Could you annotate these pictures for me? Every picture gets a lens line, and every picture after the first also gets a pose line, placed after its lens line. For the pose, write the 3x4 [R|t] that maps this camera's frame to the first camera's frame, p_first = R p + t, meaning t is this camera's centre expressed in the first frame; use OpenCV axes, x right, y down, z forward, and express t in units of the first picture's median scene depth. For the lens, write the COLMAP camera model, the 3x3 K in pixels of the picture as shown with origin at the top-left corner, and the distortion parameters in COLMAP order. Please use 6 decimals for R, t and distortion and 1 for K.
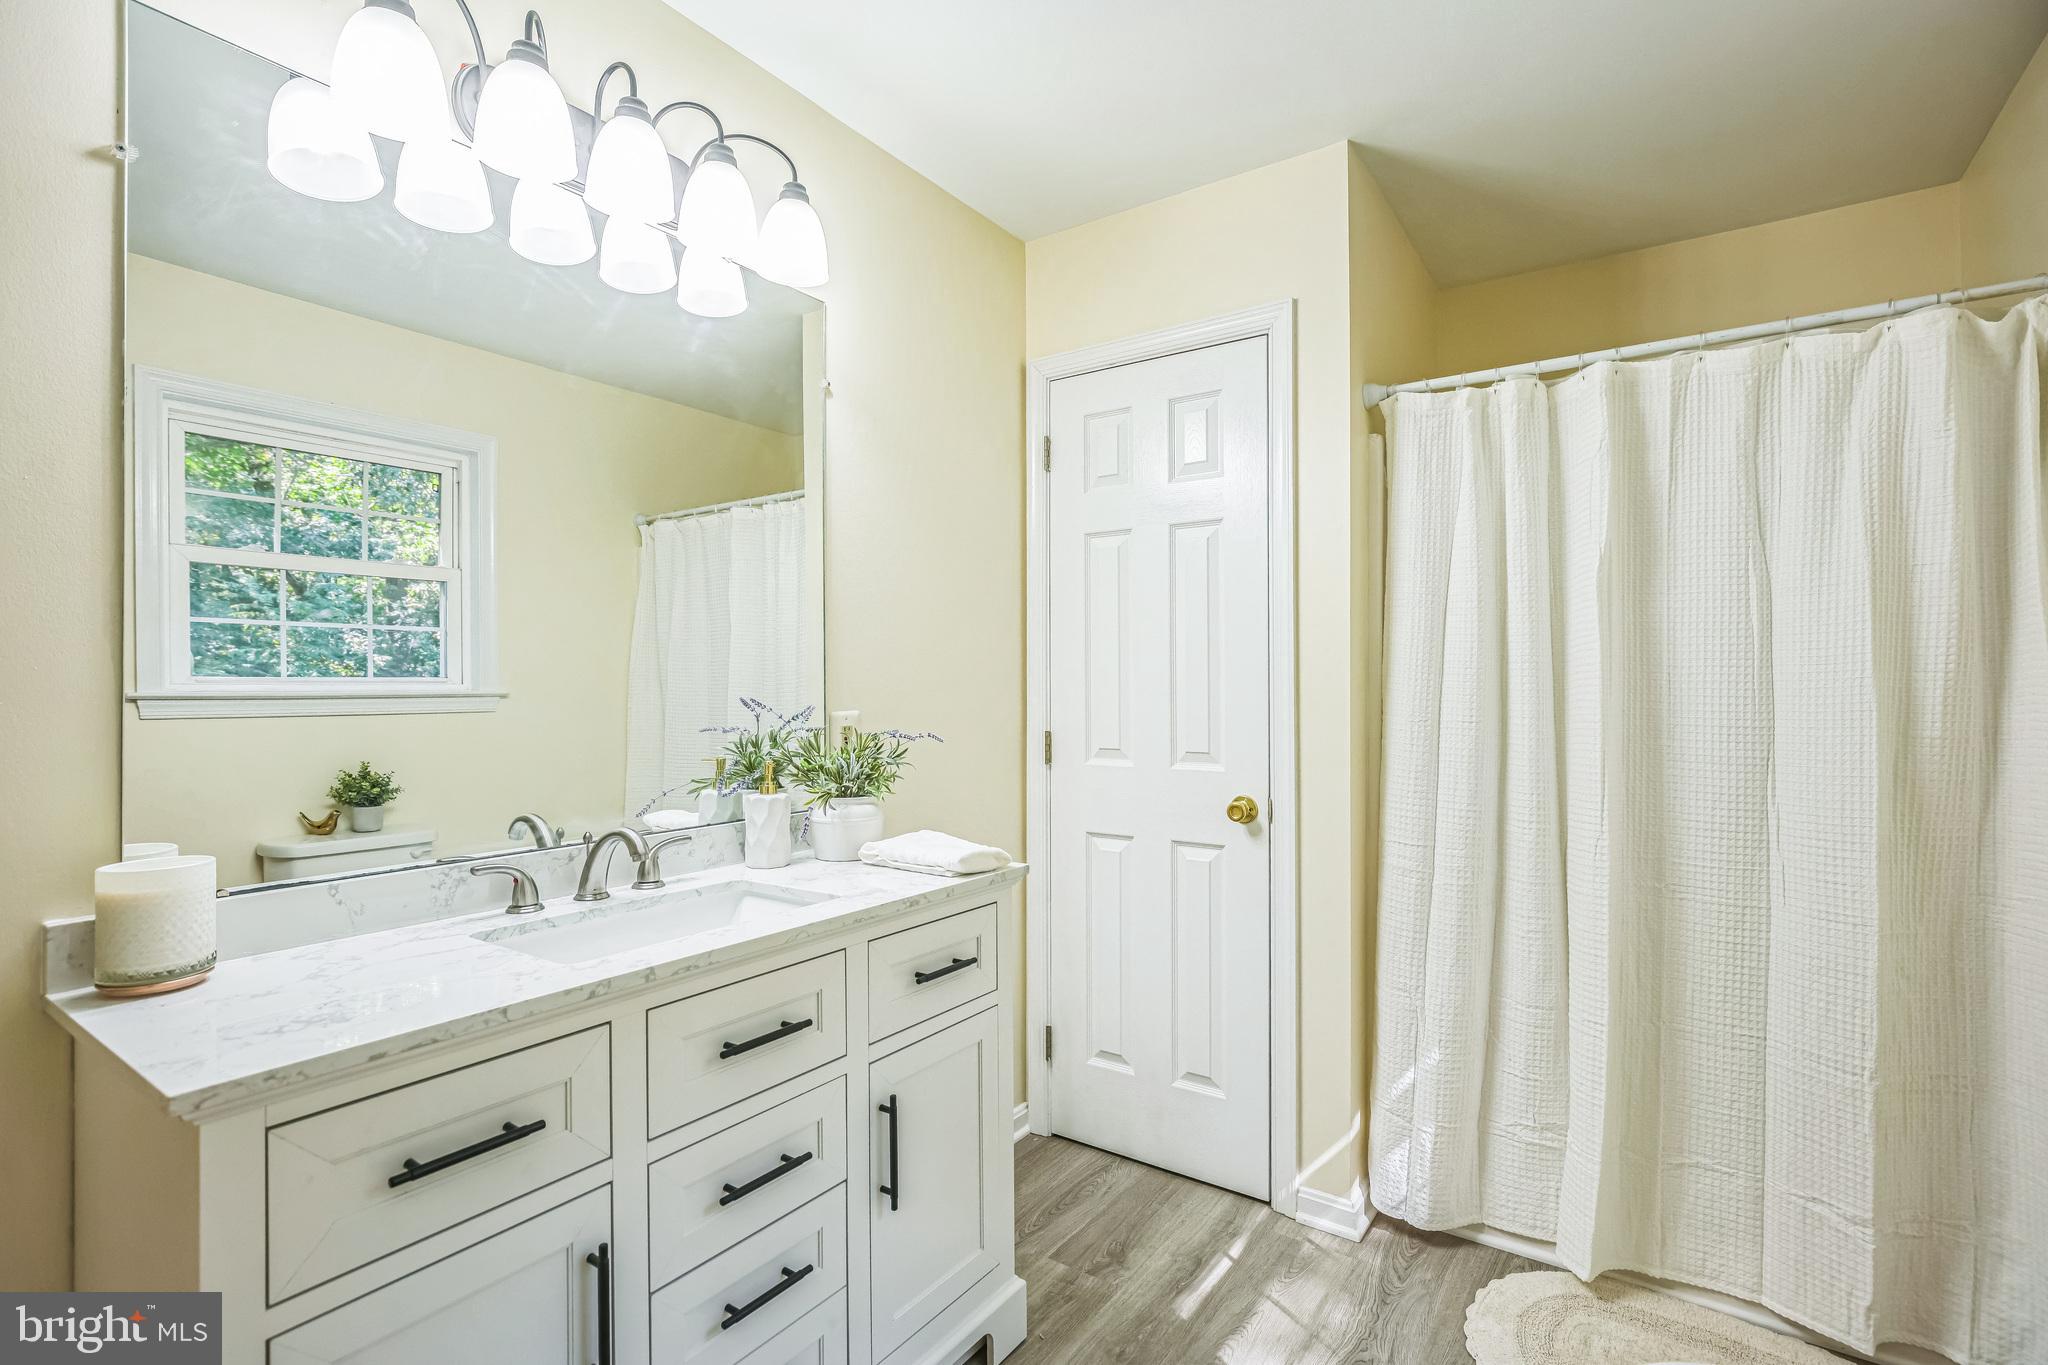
lens RADIAL K [[939.8, 0, 1031.1], [0, 939.8, 682.3], [0, 0, 1]] dist [-0.005137, 0.002199]
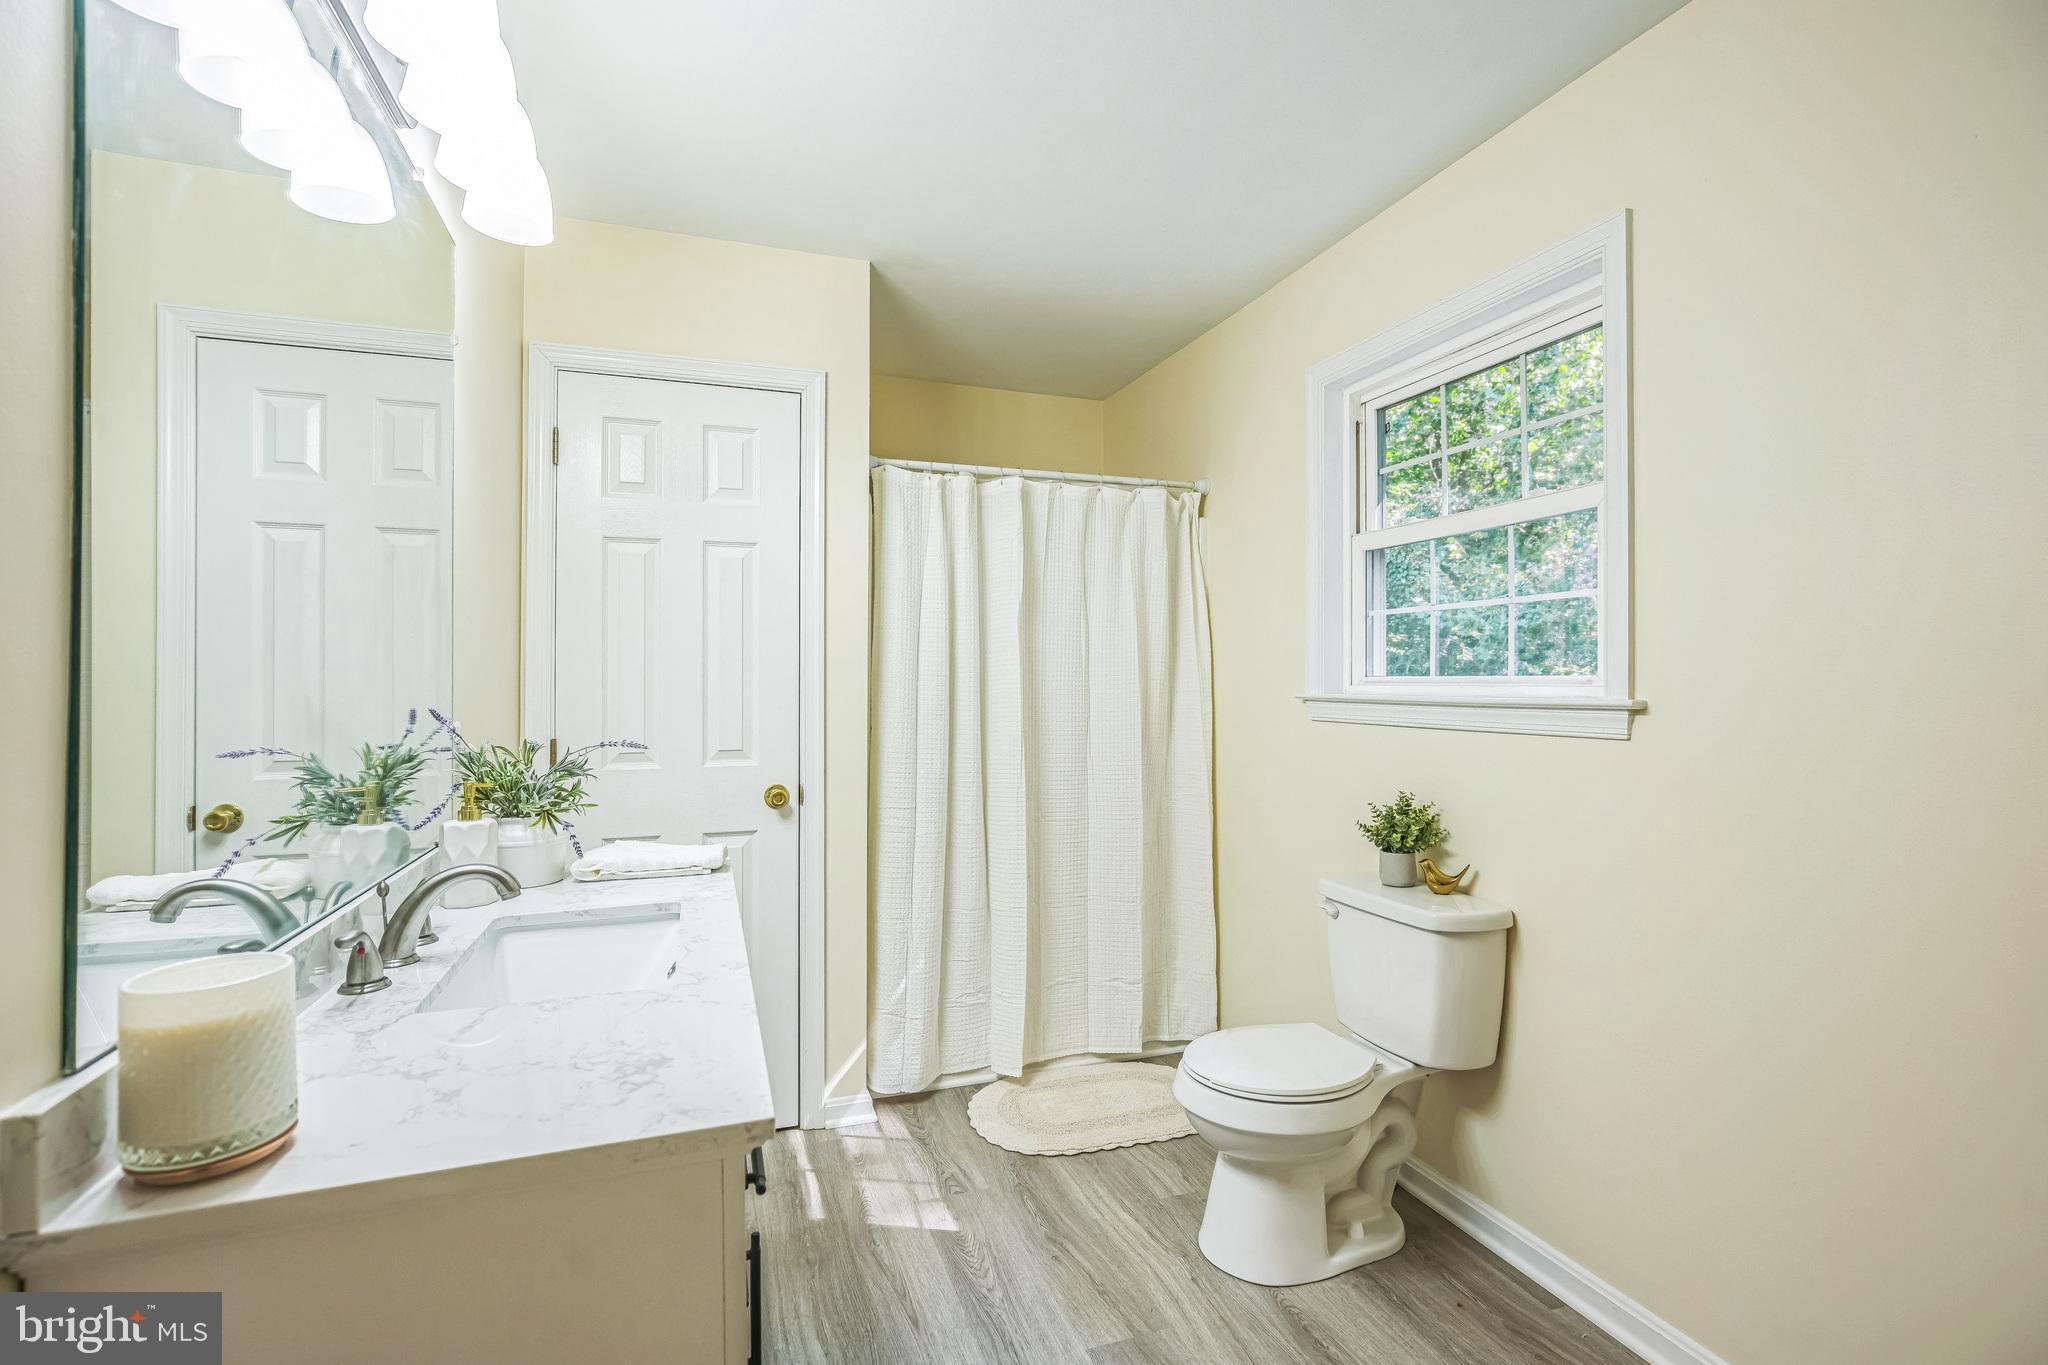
lens RADIAL K [[939.8, 0, 1024.5], [0, 939.8, 681.5], [0, 0, 1]] dist [-0.005137, 0.002199]
pose [[0.595033, -0.000487, 0.803701, -0.578284], [0.000538, 1.000000, 0.000207, -0.007096], [-0.803701, 0.000309, 0.595033, 0.072161]]
